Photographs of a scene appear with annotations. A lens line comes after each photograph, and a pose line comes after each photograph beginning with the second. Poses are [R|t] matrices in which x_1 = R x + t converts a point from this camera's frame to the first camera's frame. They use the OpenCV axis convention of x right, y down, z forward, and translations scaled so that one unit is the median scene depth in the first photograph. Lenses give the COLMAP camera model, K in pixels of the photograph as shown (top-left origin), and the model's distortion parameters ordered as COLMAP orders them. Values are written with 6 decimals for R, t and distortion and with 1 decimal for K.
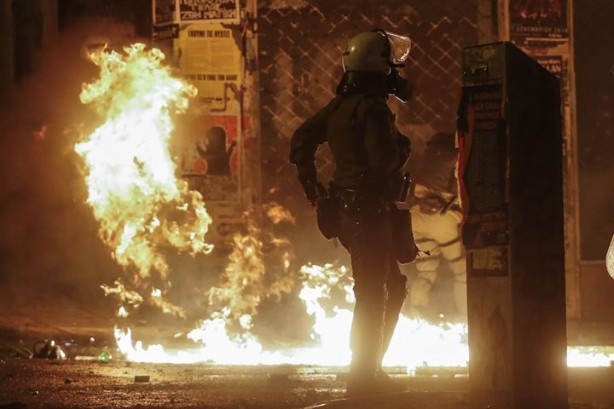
lens RADIAL K [[2474.1, 0, 307.0], [0, 2474.1, 204.5], [0, 0, 1]] dist [-0.171416, -1.022837]
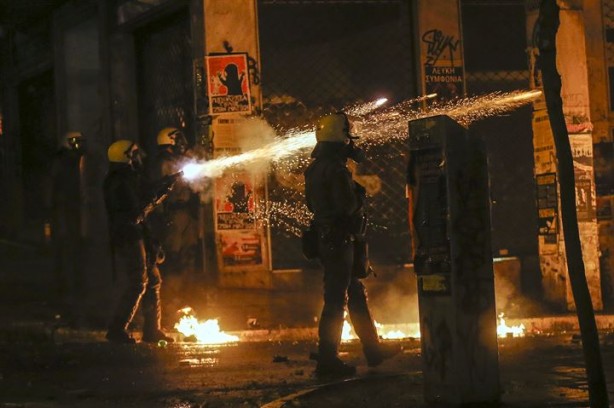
lens RADIAL K [[2474.1, 0, 307.0], [0, 2474.1, 204.0], [0, 0, 1]] dist [-0.171416, -1.022837]
pose [[0.999407, -0.032899, 0.010179, -0.010022], [0.033175, 0.999050, -0.028262, 0.027643], [-0.009239, 0.028583, 0.999549, -0.539609]]
